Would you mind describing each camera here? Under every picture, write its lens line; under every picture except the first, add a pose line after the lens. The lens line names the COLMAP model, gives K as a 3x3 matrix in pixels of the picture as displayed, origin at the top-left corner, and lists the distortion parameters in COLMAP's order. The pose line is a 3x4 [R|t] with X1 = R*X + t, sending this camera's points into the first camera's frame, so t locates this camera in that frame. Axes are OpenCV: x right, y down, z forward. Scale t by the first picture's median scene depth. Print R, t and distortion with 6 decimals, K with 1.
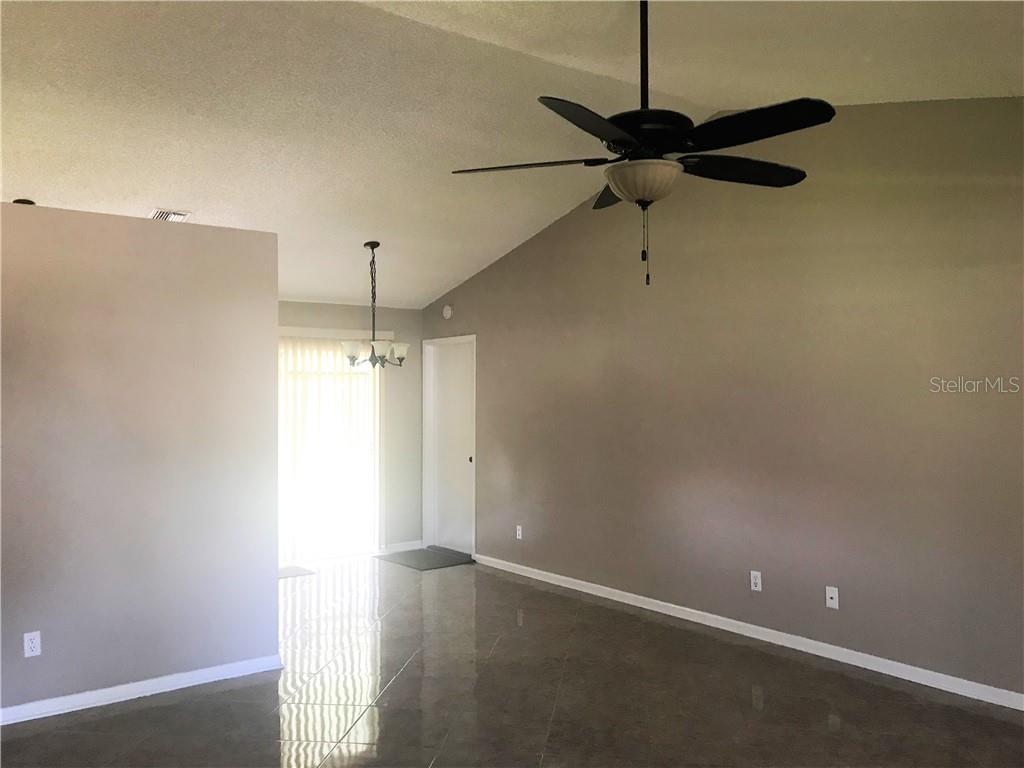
lens RADIAL K [[837.0, 0, 511.9], [0, 837.0, 387.1], [0, 0, 1]] dist [0.032974, -0.044373]
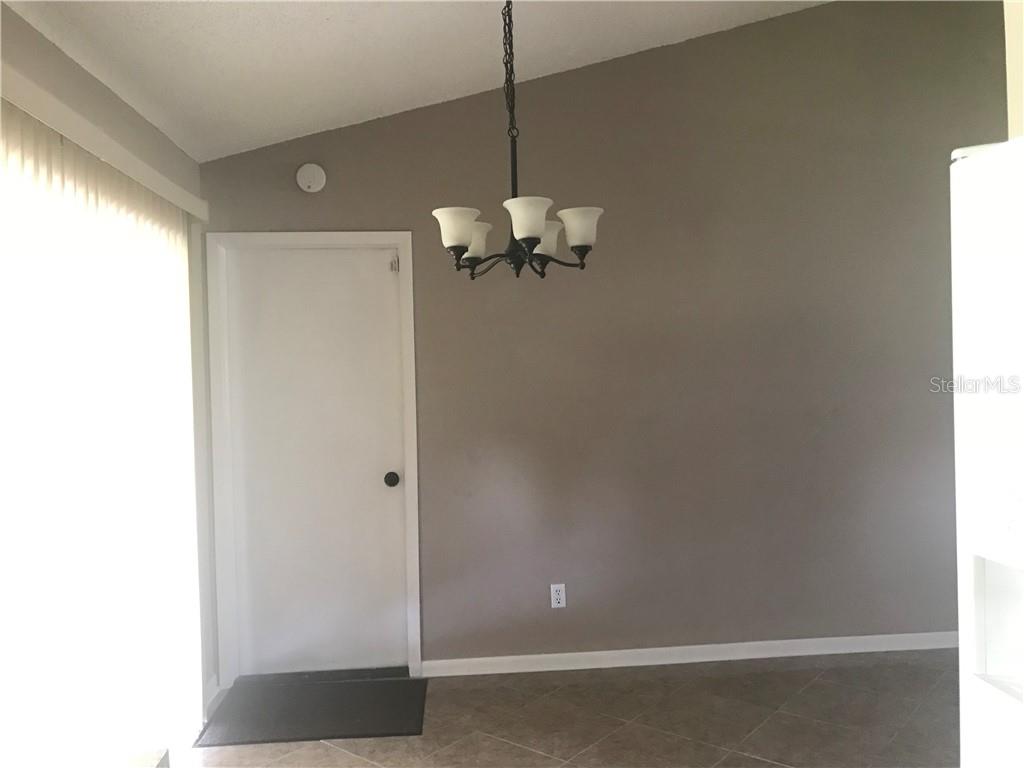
lens RADIAL K [[837.0, 0, 511.2], [0, 837.0, 380.4], [0, 0, 1]] dist [0.032974, -0.044373]
pose [[0.542373, -0.008709, 0.840093, -0.442888], [0.011405, 0.999930, 0.003003, 0.027401], [-0.840061, 0.007952, 0.542434, 0.678132]]
